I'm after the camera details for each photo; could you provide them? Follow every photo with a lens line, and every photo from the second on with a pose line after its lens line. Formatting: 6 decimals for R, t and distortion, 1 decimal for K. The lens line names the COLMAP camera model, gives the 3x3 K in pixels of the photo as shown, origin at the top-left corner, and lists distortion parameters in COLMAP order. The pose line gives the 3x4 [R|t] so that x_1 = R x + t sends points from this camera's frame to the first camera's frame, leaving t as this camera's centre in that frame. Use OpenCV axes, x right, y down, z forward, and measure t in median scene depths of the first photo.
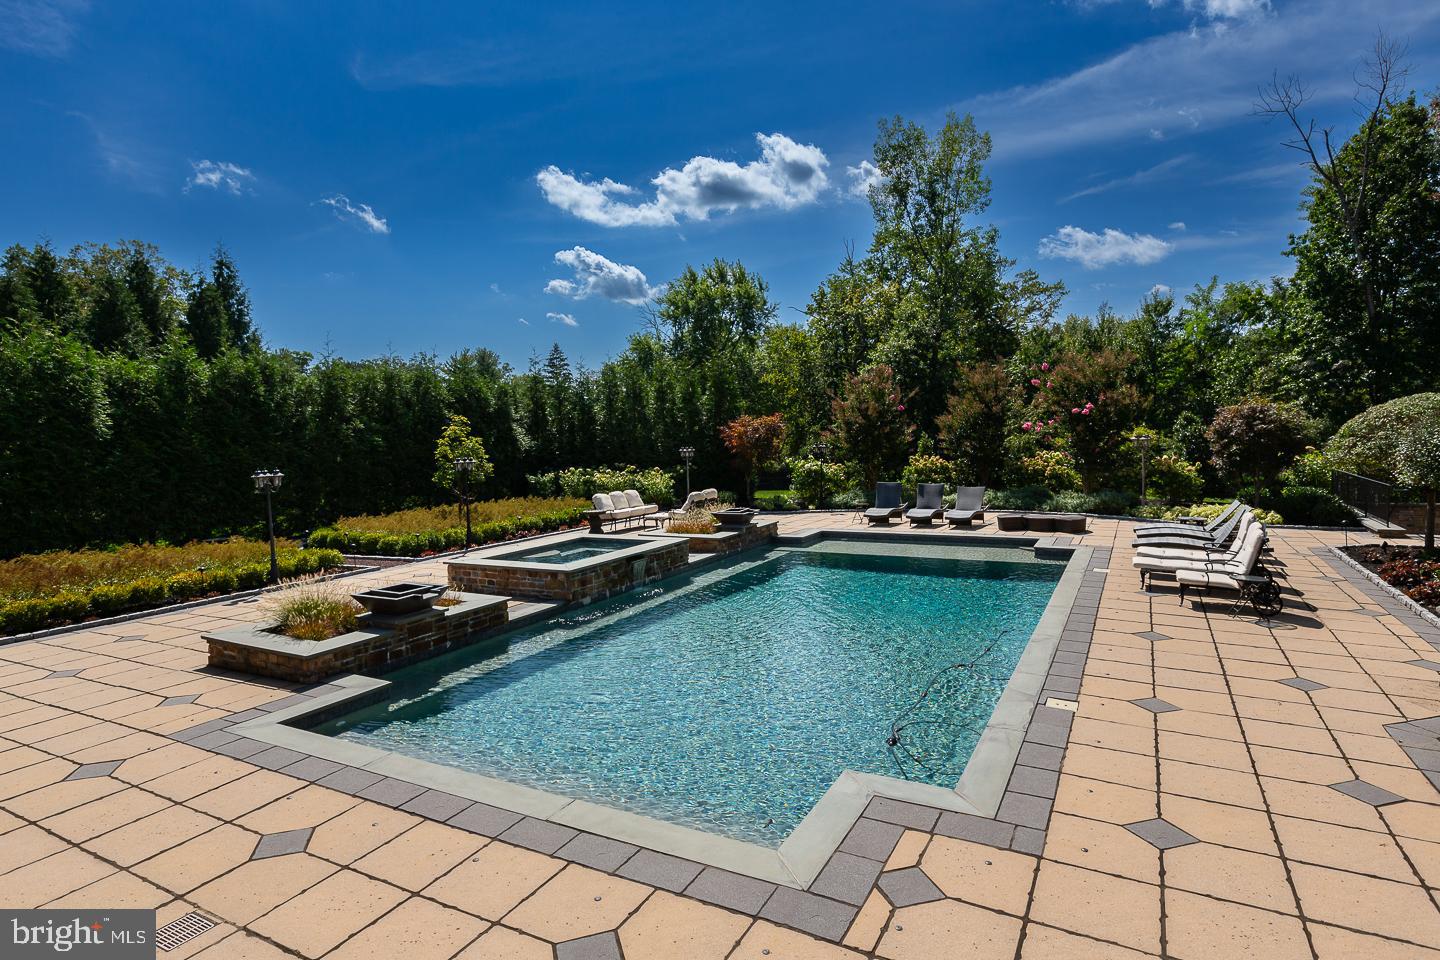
lens RADIAL K [[777.9, 0, 720.8], [0, 777.9, 488.9], [0, 0, 1]] dist [0.009168, -0.002840]
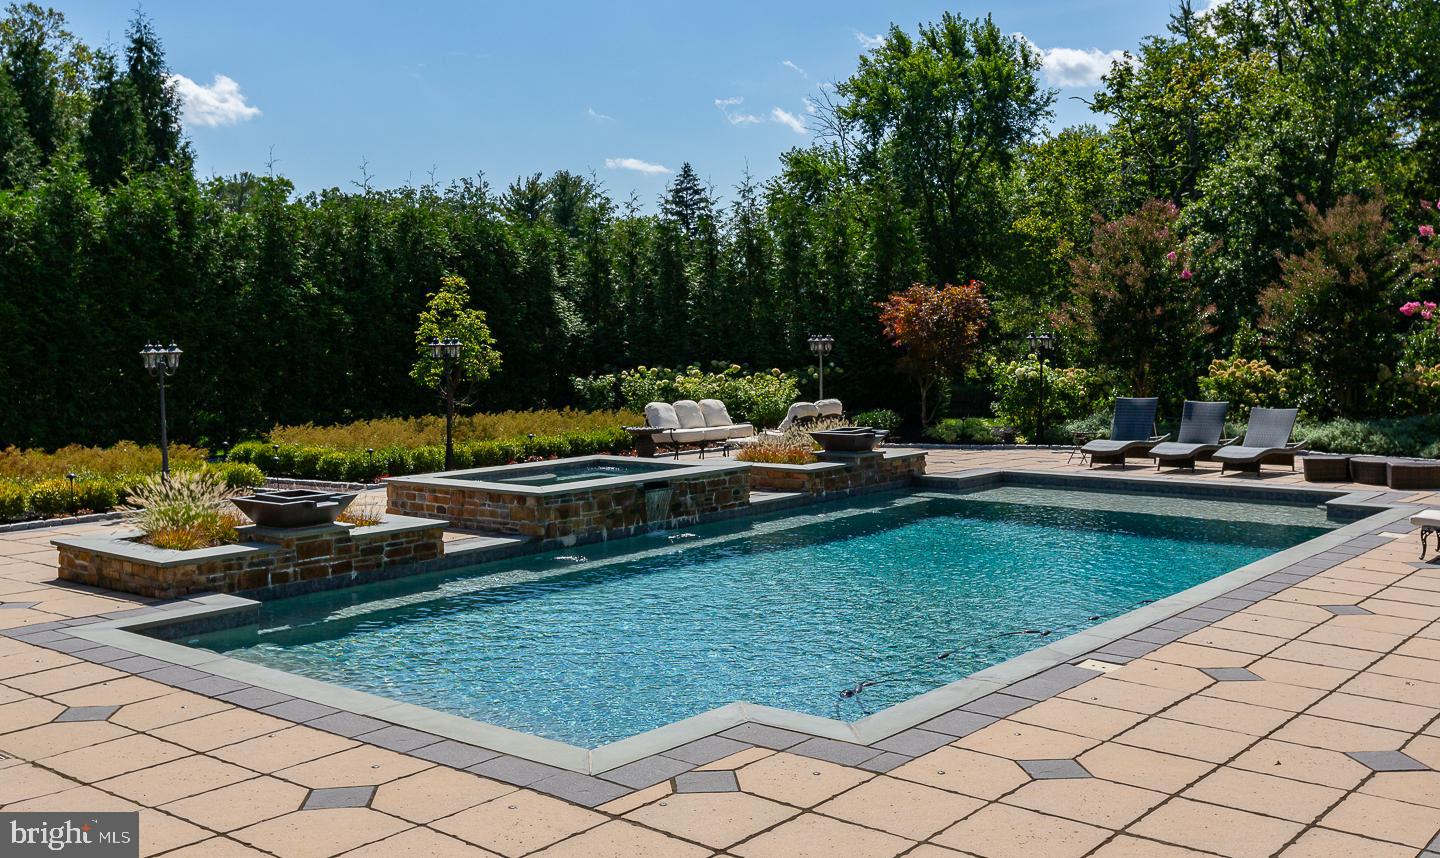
lens RADIAL K [[1401.7, 0, 719.5], [0, 1401.7, 427.7], [0, 0, 1]] dist [0.004337, 0.000000]
pose [[0.982580, 0.032520, -0.182971, 0.102503], [-0.032104, 0.999471, 0.005237, 0.019157], [0.183045, 0.000728, 0.983104, -0.108048]]
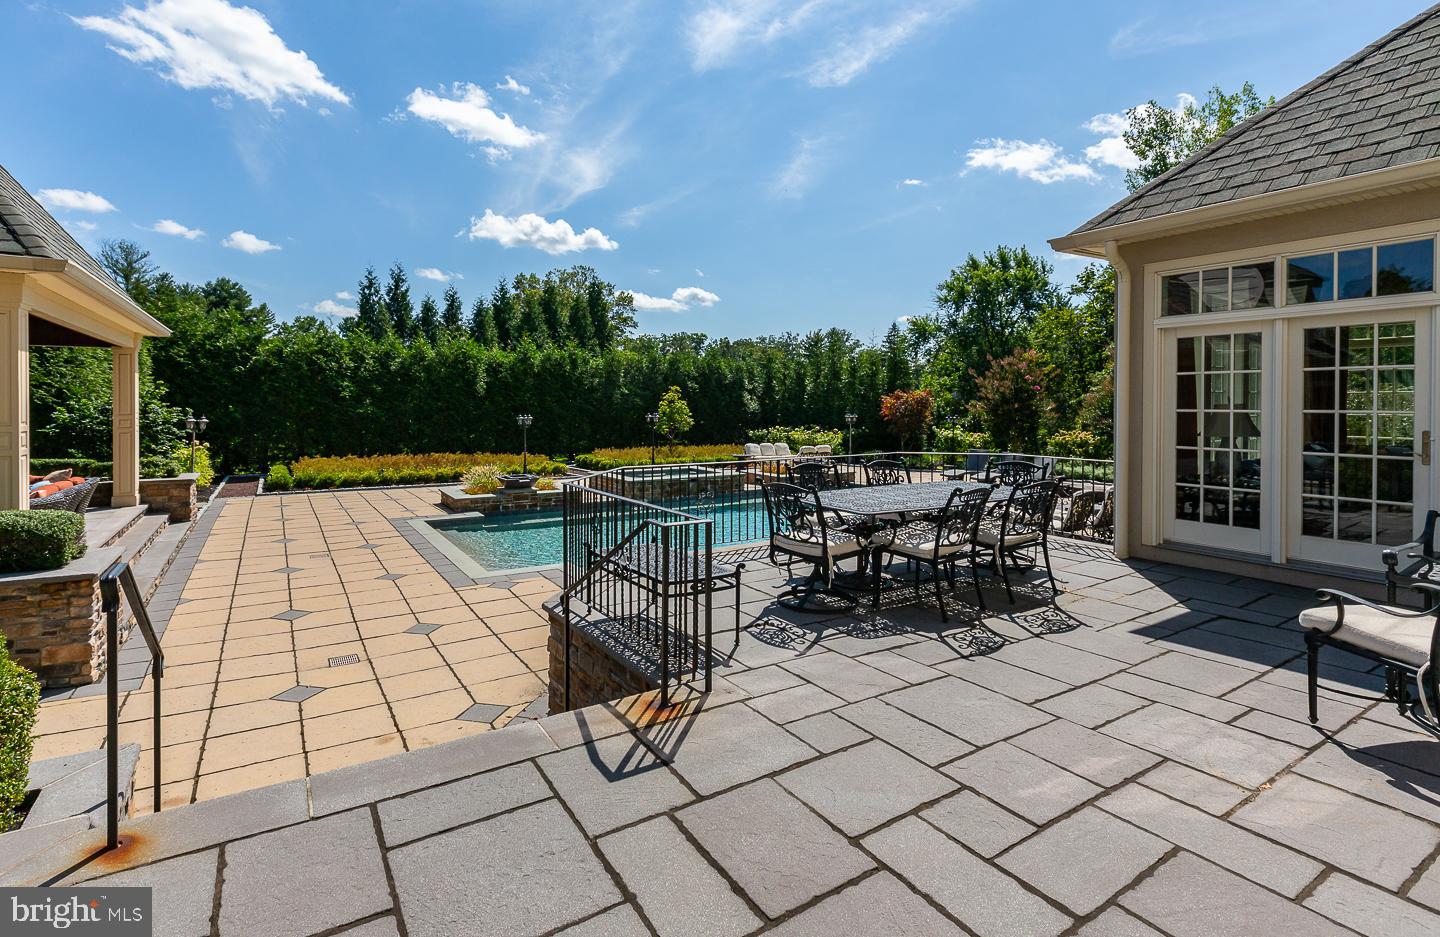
lens RADIAL K [[672.3, 0, 693.5], [0, 672.3, 446.6], [0, 0, 1]] dist [-0.002316, -0.000033]
pose [[0.872212, 0.064329, -0.484879, 0.342696], [-0.065058, 0.997763, 0.015344, -0.000225], [0.484782, 0.018162, 0.874446, -0.112974]]
